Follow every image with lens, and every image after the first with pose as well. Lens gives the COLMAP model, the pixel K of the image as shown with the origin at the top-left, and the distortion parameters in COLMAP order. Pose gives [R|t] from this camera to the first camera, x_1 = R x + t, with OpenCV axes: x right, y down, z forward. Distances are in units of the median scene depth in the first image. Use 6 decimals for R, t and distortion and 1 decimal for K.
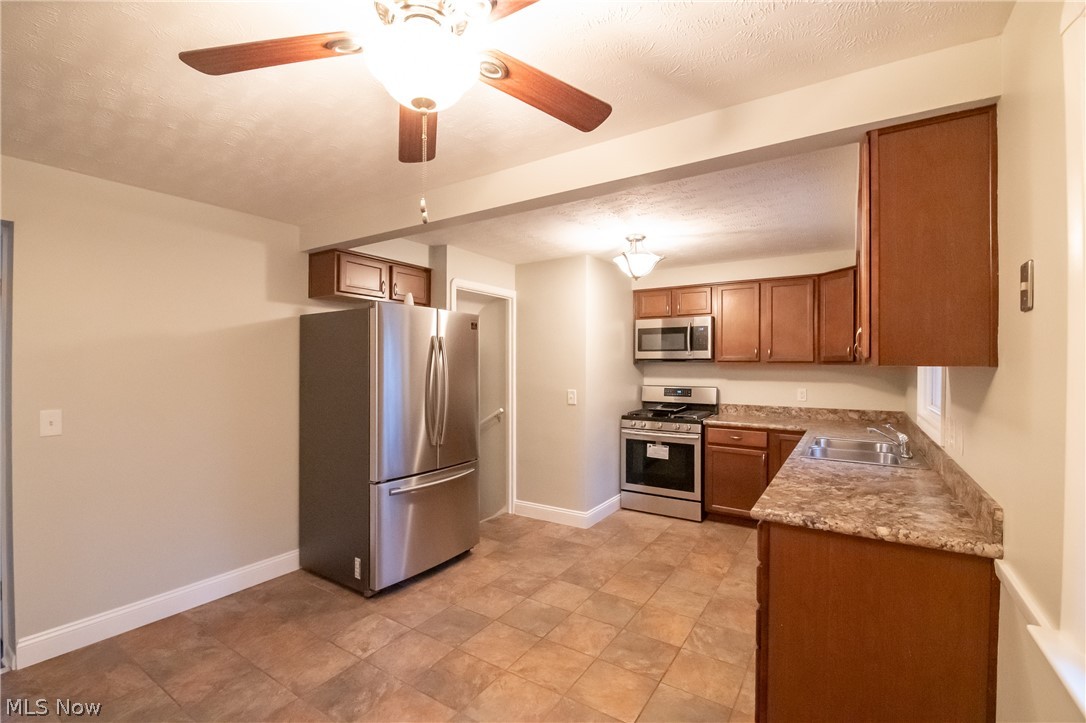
lens RADIAL K [[473.5, 0, 546.9], [0, 473.5, 362.2], [0, 0, 1]] dist [-0.007565, -0.002582]
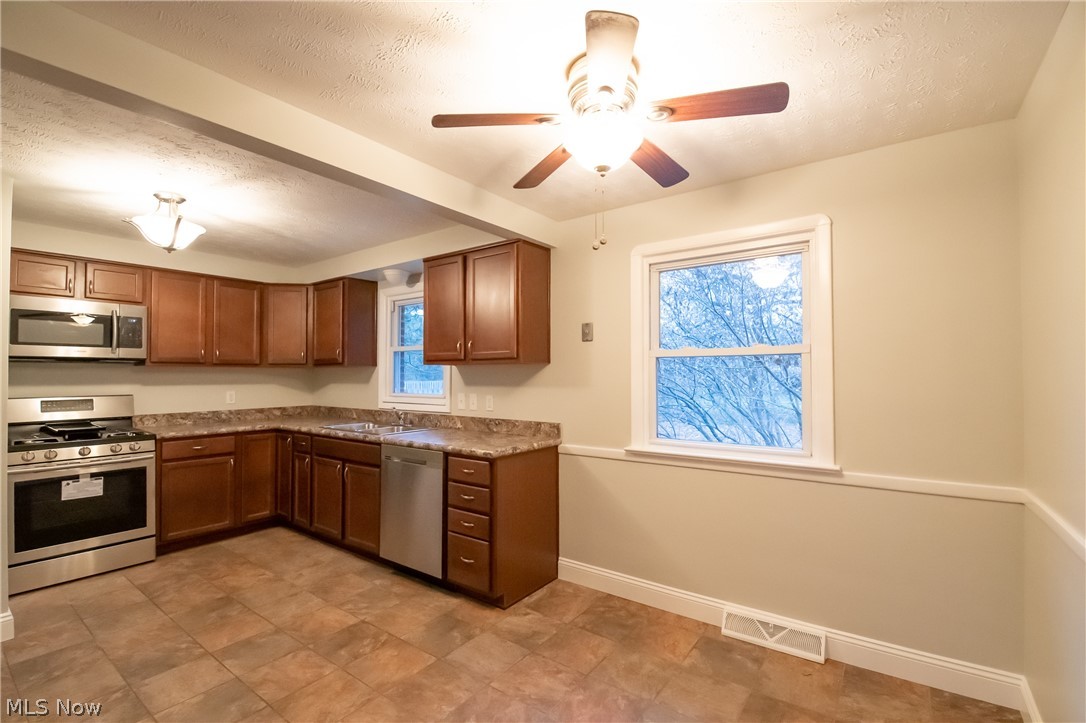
lens RADIAL K [[473.5, 0, 547.4], [0, 473.5, 365.2], [0, 0, 1]] dist [-0.007565, -0.002582]
pose [[0.068892, 0.015363, 0.997506, -0.460000], [0.001245, 0.999879, -0.015486, 0.018862], [-0.997623, 0.002308, 0.068865, 0.290133]]
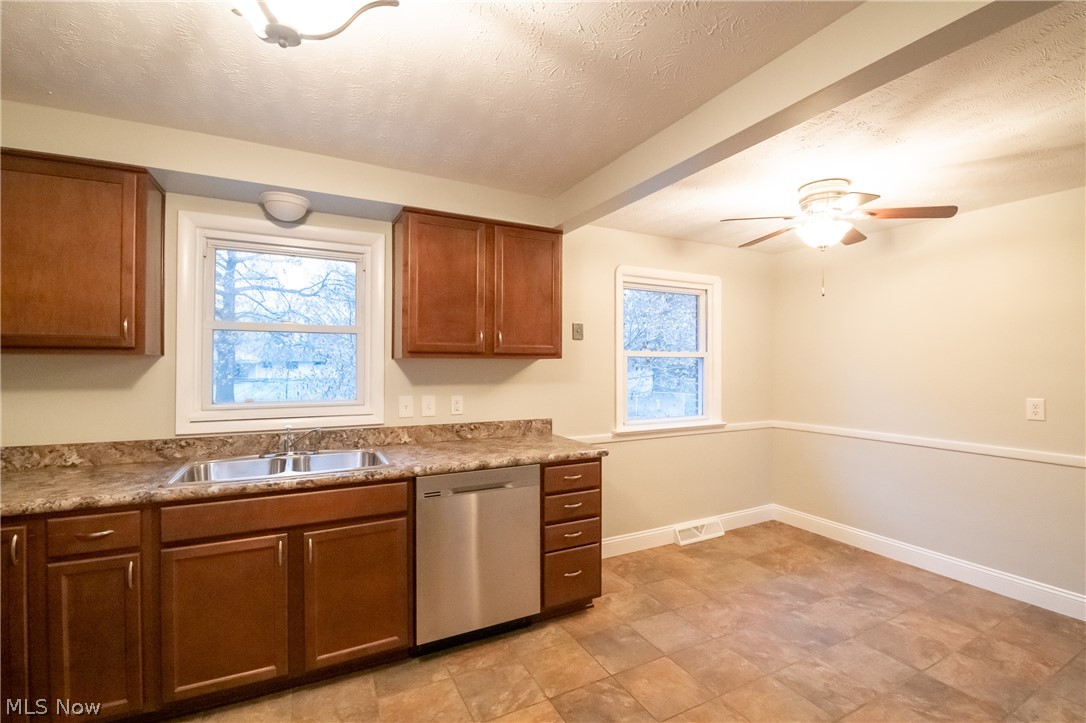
lens RADIAL K [[473.5, 0, 532.5], [0, 473.5, 361.5], [0, 0, 1]] dist [-0.007565, -0.002582]
pose [[-0.852864, -0.007329, 0.522082, -0.069903], [-0.009061, 0.999959, -0.000764, 0.008018], [-0.522055, -0.005382, -0.852895, 1.008650]]
